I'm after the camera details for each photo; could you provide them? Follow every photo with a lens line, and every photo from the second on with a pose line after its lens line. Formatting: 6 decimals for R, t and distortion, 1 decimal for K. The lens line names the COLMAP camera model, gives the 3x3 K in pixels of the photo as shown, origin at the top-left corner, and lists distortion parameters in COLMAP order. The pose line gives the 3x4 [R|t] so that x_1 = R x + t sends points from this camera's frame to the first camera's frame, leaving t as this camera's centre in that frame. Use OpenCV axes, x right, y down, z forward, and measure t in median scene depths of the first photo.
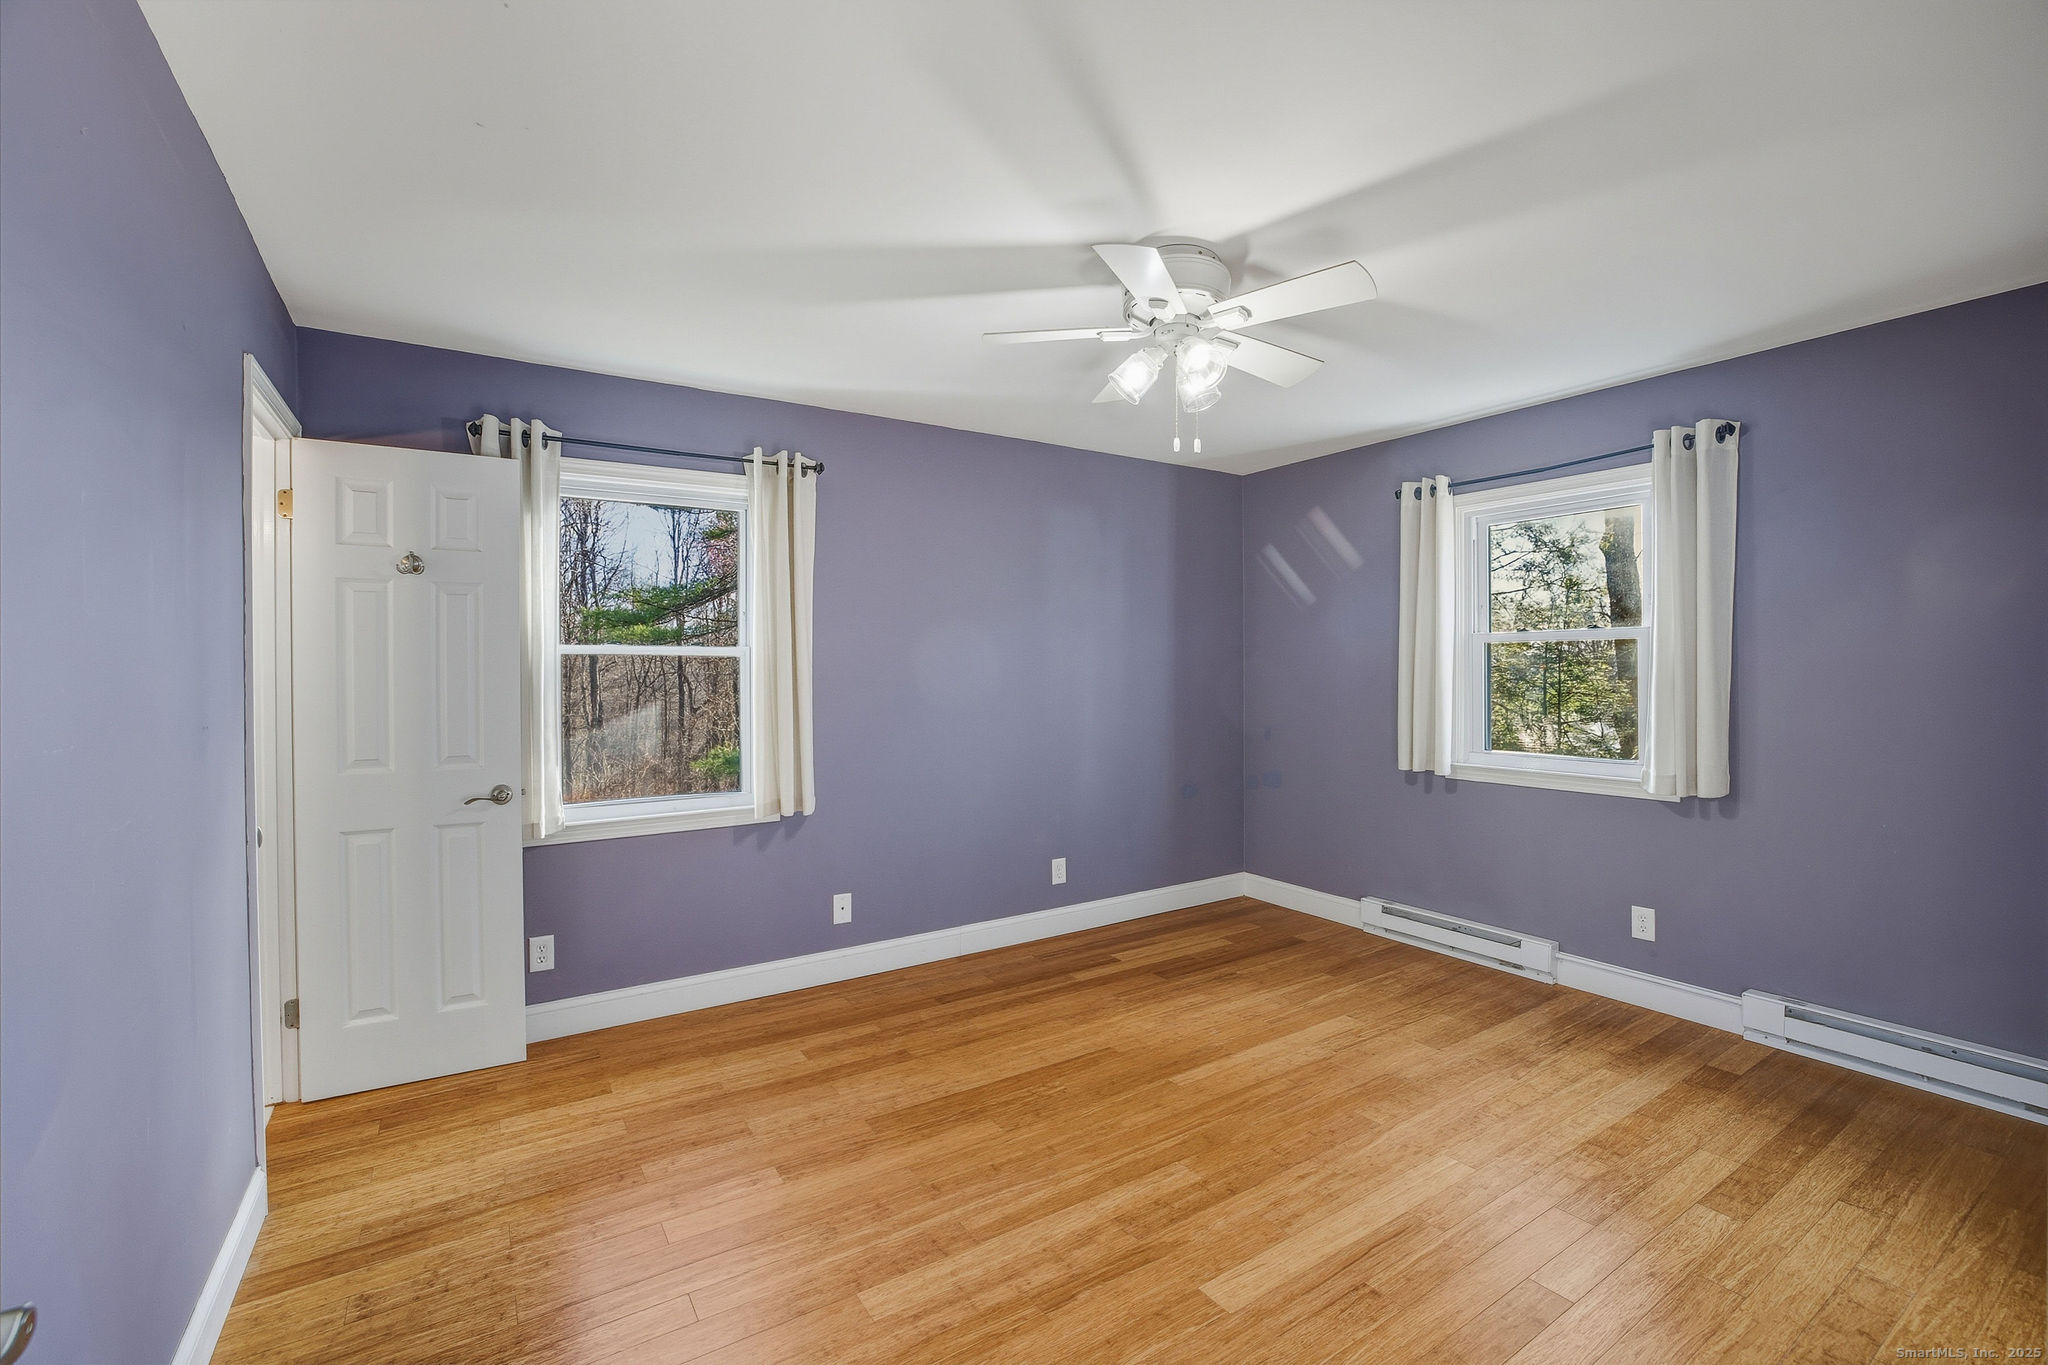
lens RADIAL K [[874.1, 0, 1023.8], [0, 874.1, 679.1], [0, 0, 1]] dist [-0.048591, 0.015626]
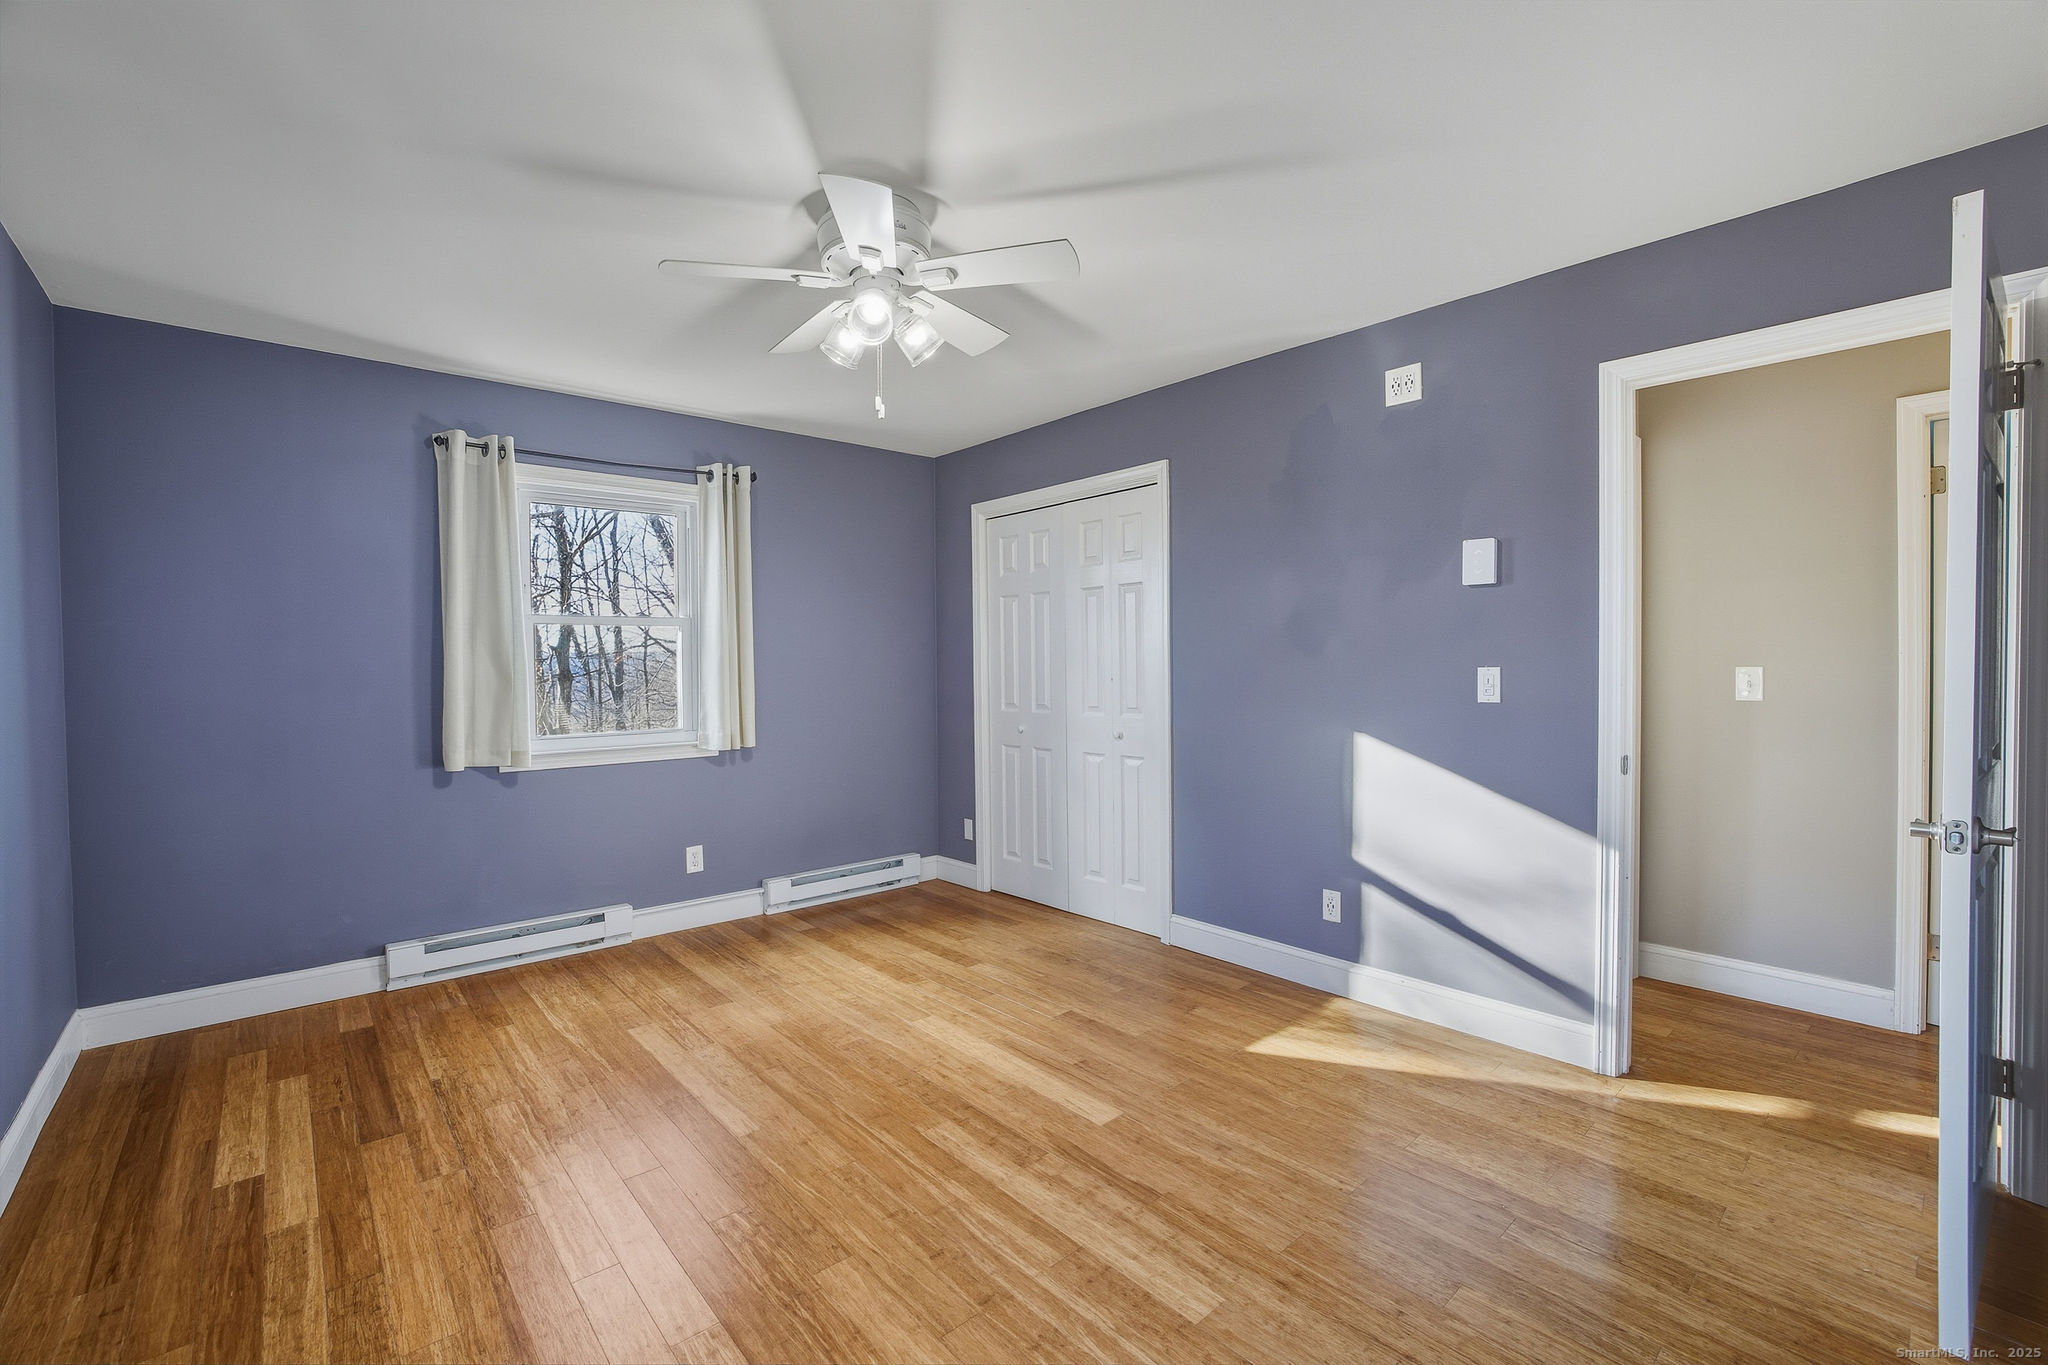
lens RADIAL K [[874.1, 0, 1028.3], [0, 874.1, 671.1], [0, 0, 1]] dist [-0.048591, 0.015626]
pose [[-0.150249, -0.007982, 0.988616, -0.652506], [0.020221, 0.999733, 0.011145, 0.014251], [-0.988441, 0.021665, -0.150047, 0.806006]]
